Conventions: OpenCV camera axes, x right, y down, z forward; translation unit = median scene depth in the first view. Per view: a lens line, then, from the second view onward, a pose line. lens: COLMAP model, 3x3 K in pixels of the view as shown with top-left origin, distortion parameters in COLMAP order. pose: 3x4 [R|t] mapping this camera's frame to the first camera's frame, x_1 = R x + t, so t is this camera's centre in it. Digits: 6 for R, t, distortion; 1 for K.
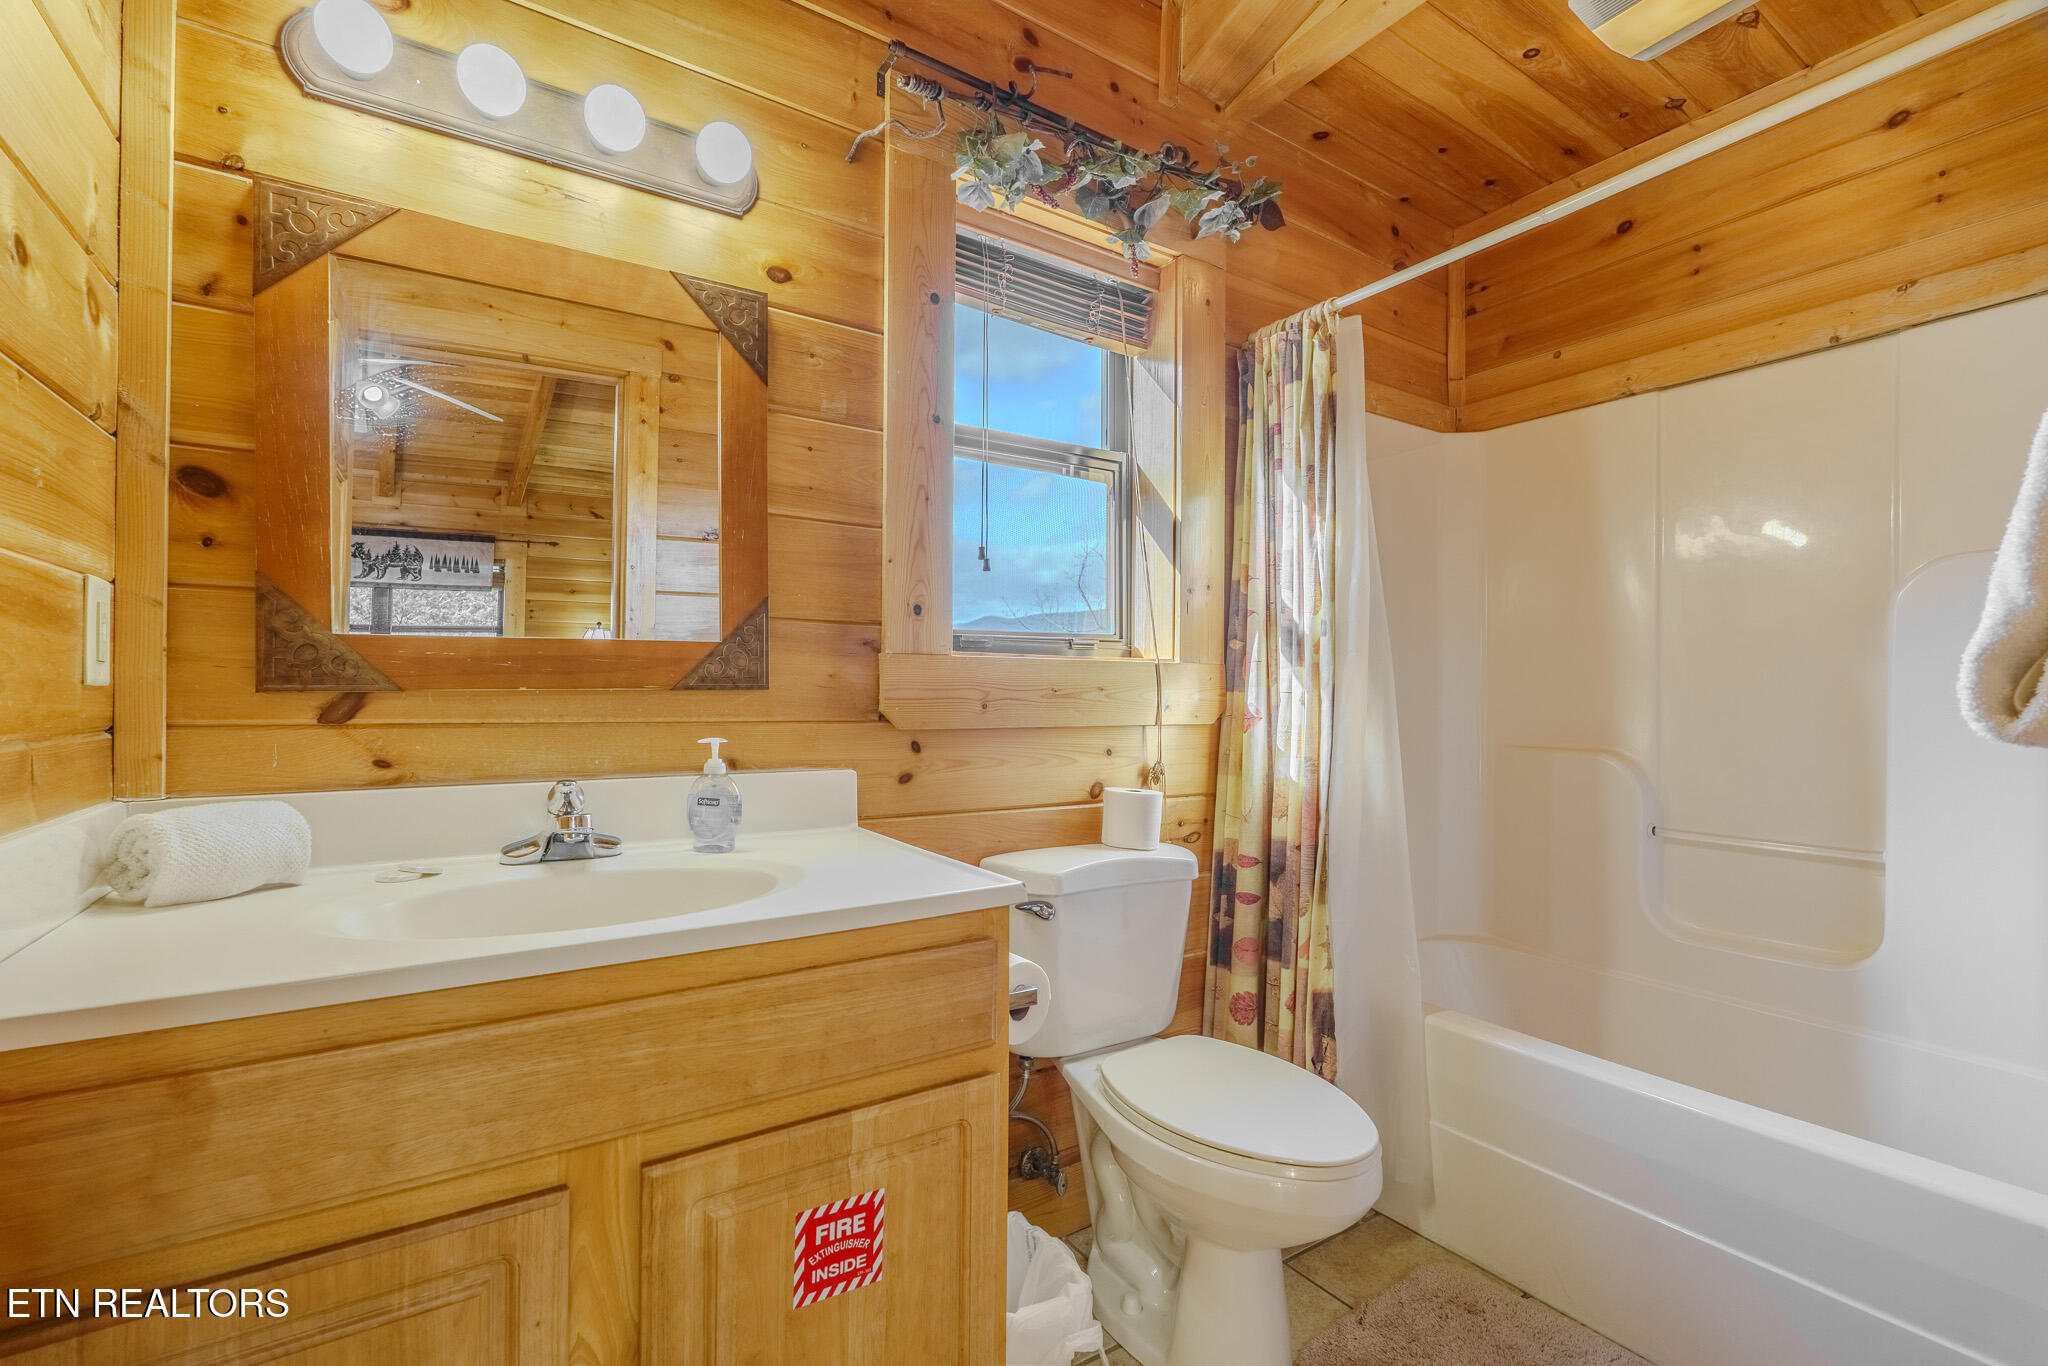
lens RADIAL K [[893.1, 0, 1020.9], [0, 893.1, 689.4], [0, 0, 1]] dist [-0.009848, 0.002191]
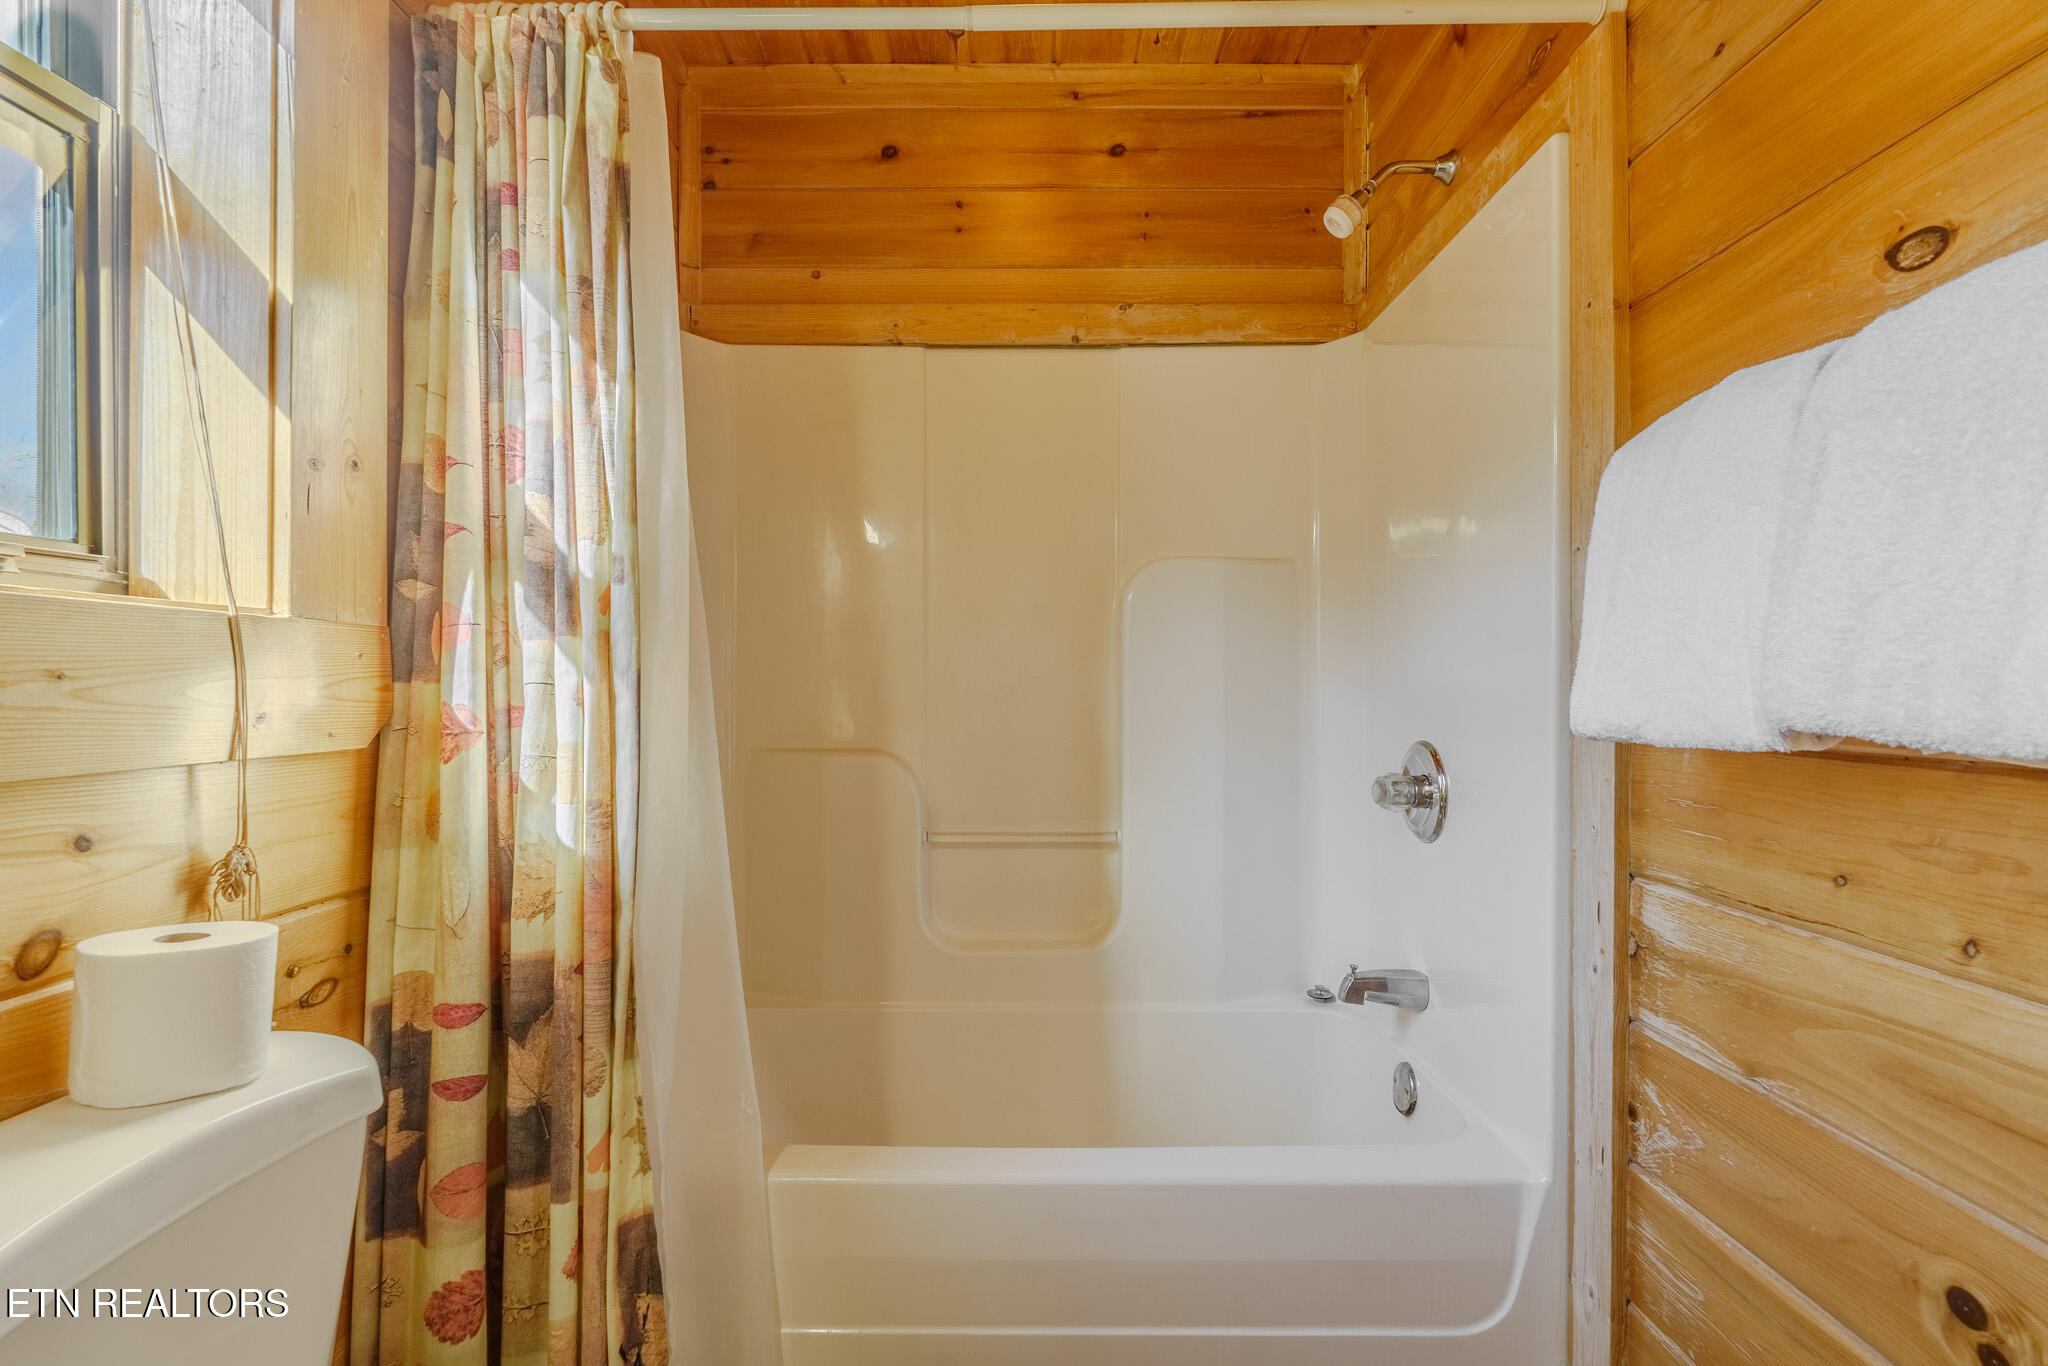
lens RADIAL K [[908.7, 0, 1021.2], [0, 908.7, 687.5], [0, 0, 1]] dist [-0.006852, 0.000673]
pose [[0.551745, -0.007180, 0.833982, 0.000040], [-0.003508, 0.999934, 0.010930, -0.001139], [-0.834006, -0.008956, 0.551683, 0.449669]]
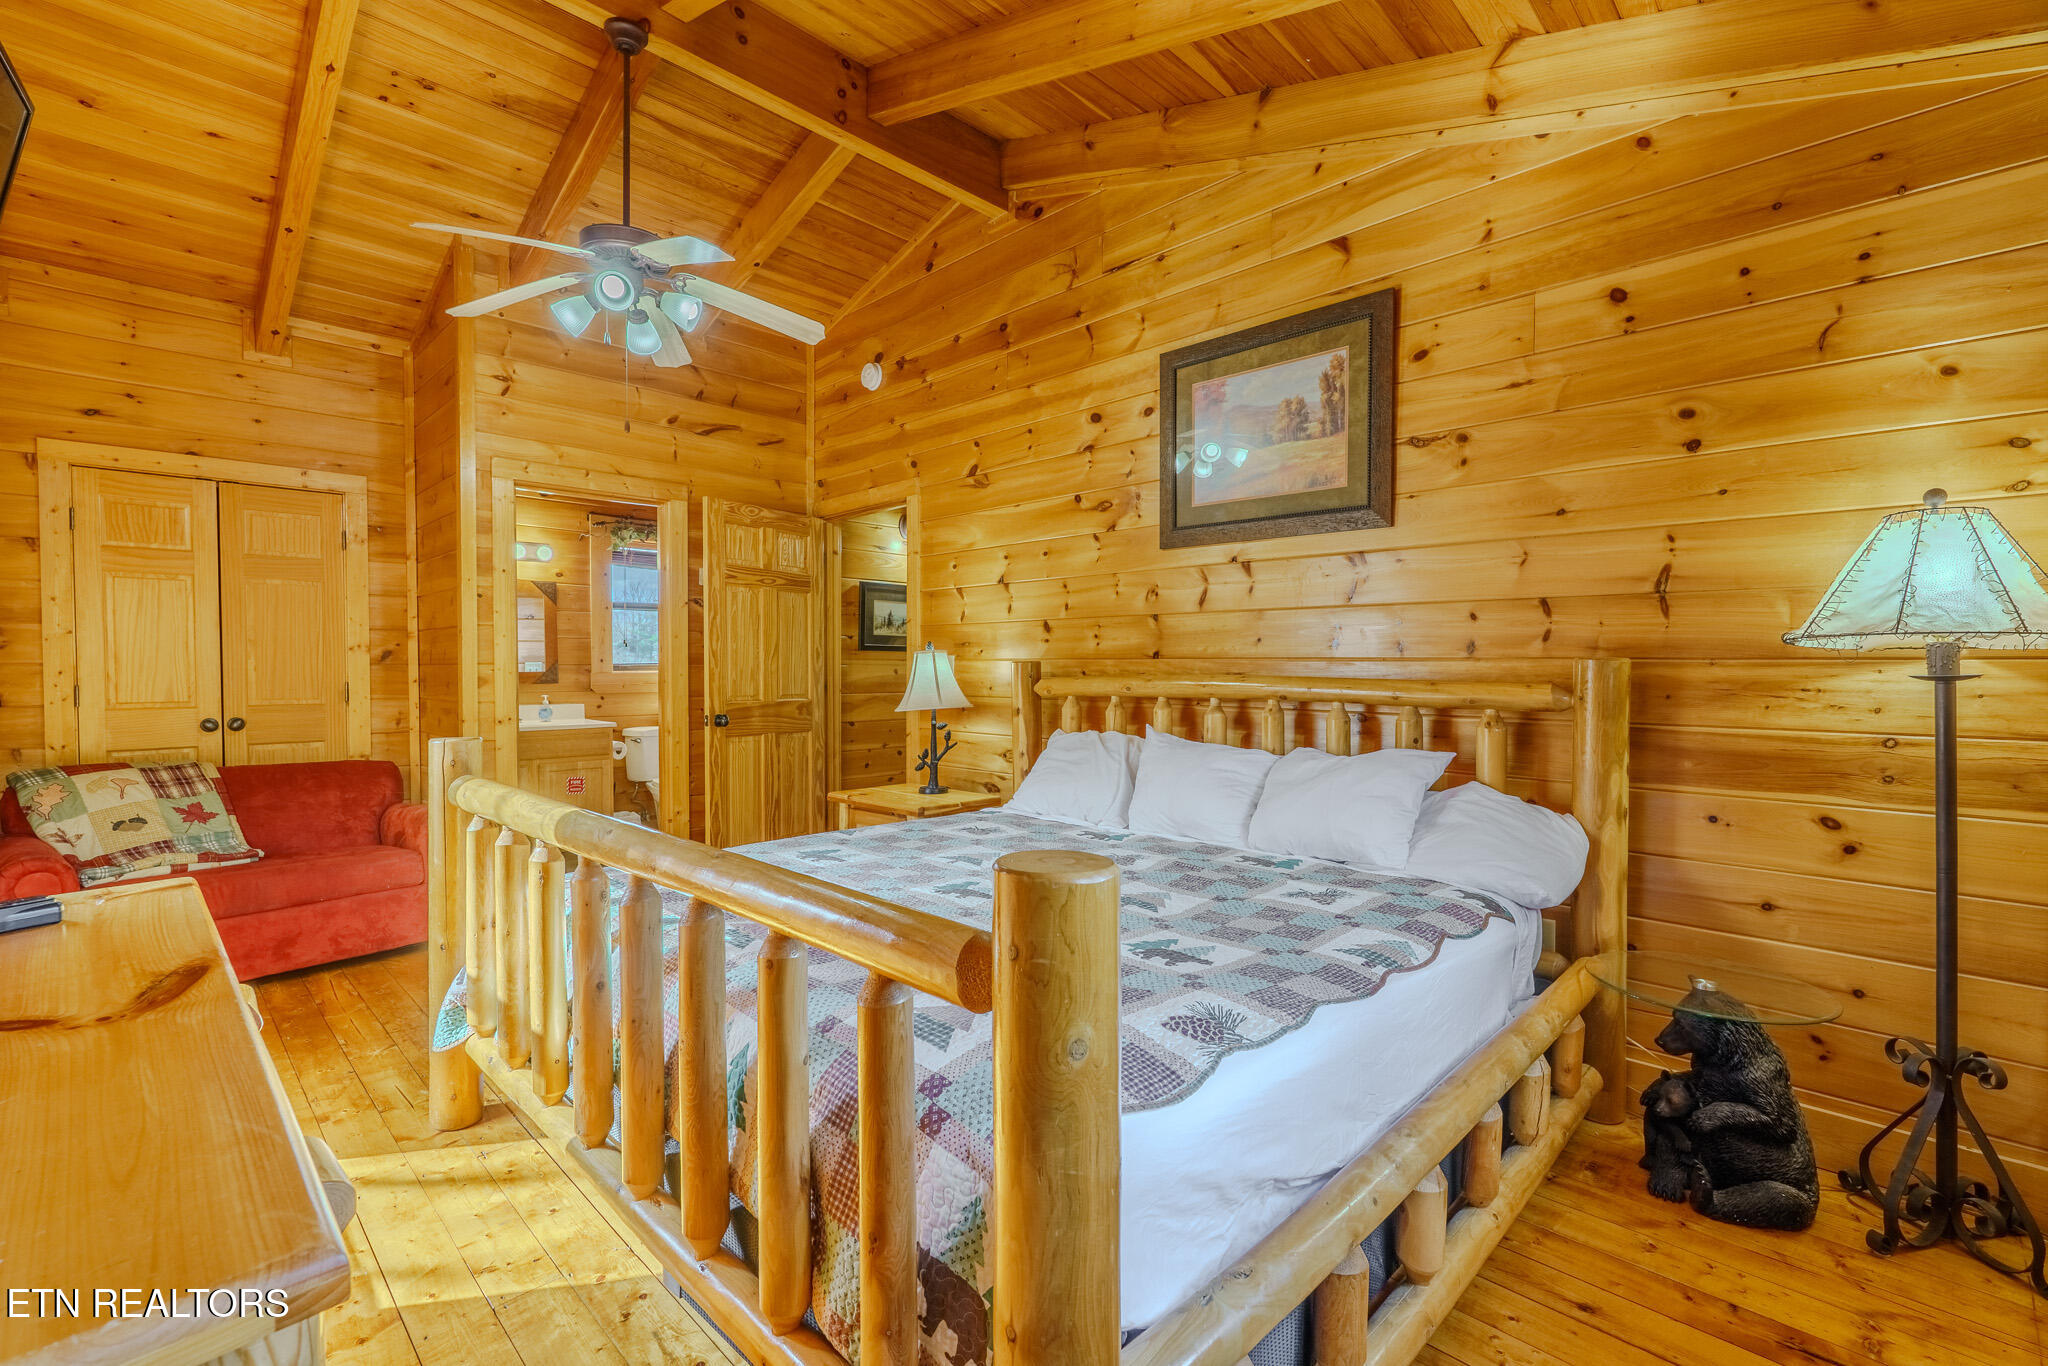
lens RADIAL K [[893.1, 0, 1020.9], [0, 893.1, 689.4], [0, 0, 1]] dist [-0.009848, 0.002191]
pose [[0.977190, -0.012797, 0.211981, 0.646586], [0.006736, 0.999548, 0.029291, -0.054336], [-0.212260, -0.027195, 0.976835, -2.414162]]
